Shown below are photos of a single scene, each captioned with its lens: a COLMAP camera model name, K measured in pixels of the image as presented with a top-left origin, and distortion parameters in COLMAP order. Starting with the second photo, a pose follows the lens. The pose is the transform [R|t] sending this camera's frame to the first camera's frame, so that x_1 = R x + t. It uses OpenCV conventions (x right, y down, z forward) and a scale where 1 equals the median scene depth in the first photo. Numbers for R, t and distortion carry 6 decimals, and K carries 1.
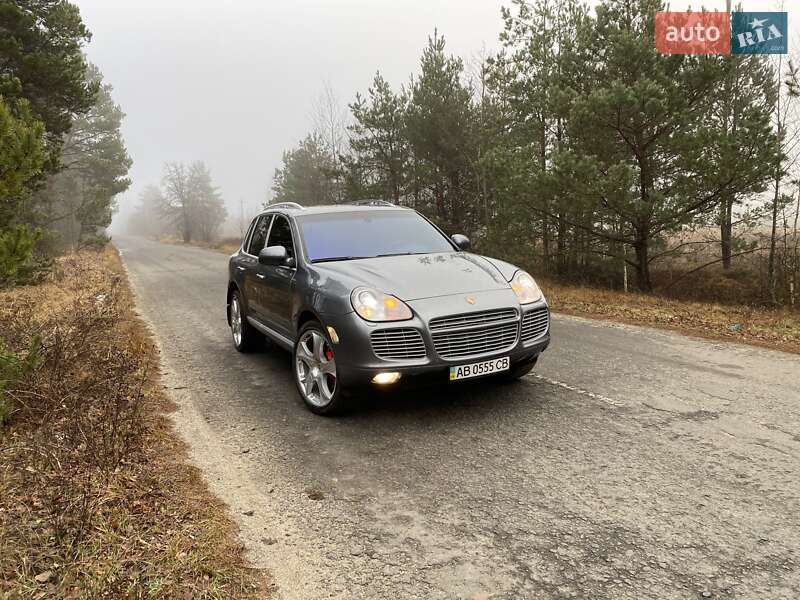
lens RADIAL K [[612.4, 0, 399.9], [0, 612.4, 301.5], [0, 0, 1]] dist [0.034150, -0.036079]
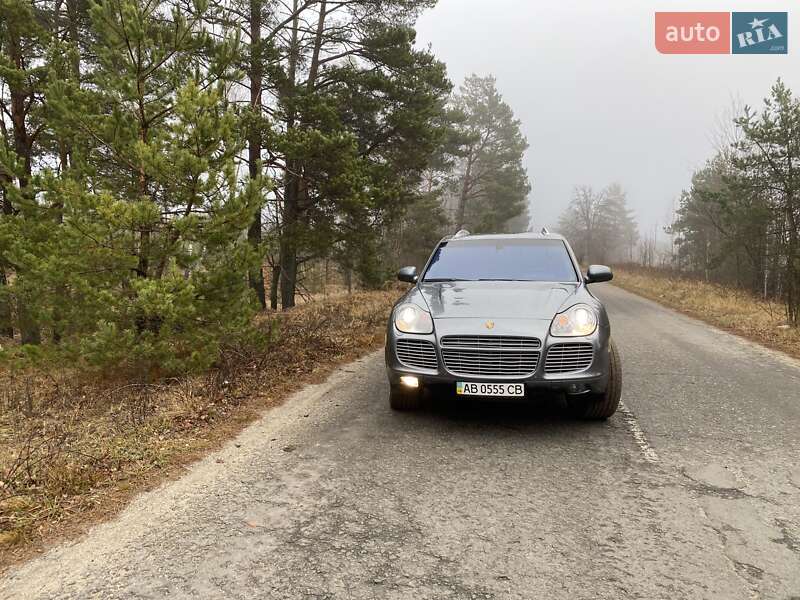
lens RADIAL K [[612.4, 0, 393.8], [0, 612.4, 299.2], [0, 0, 1]] dist [0.034150, -0.036079]
pose [[0.784436, 0.088030, -0.613931, 0.687906], [-0.111989, 0.993709, -0.000606, -0.029176], [0.610015, 0.069229, 0.789360, 0.044883]]
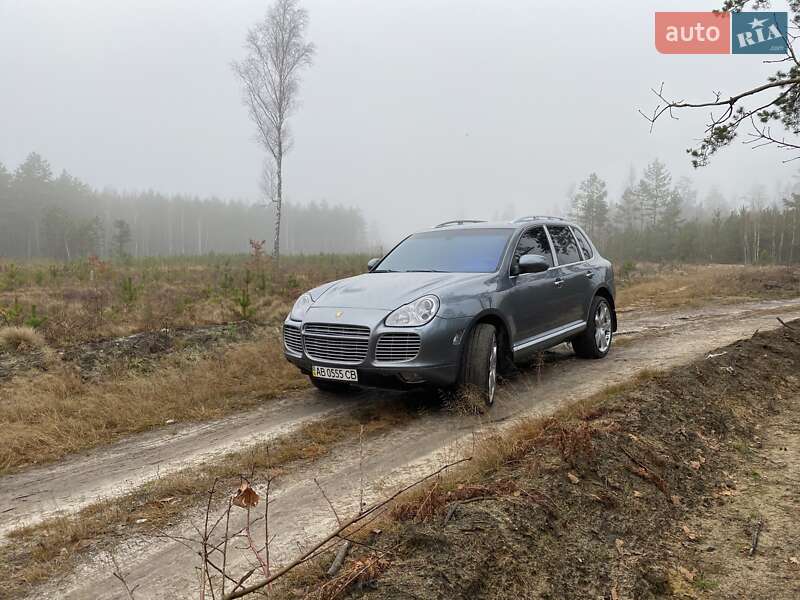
lens RADIAL K [[612.4, 0, 401.3], [0, 612.4, 298.4], [0, 0, 1]] dist [0.034150, -0.036079]
pose [[0.444921, 0.100892, -0.889868, 1.283285], [-0.103873, 0.992741, 0.060620, -0.121452], [0.889525, 0.065462, 0.452172, 0.622540]]
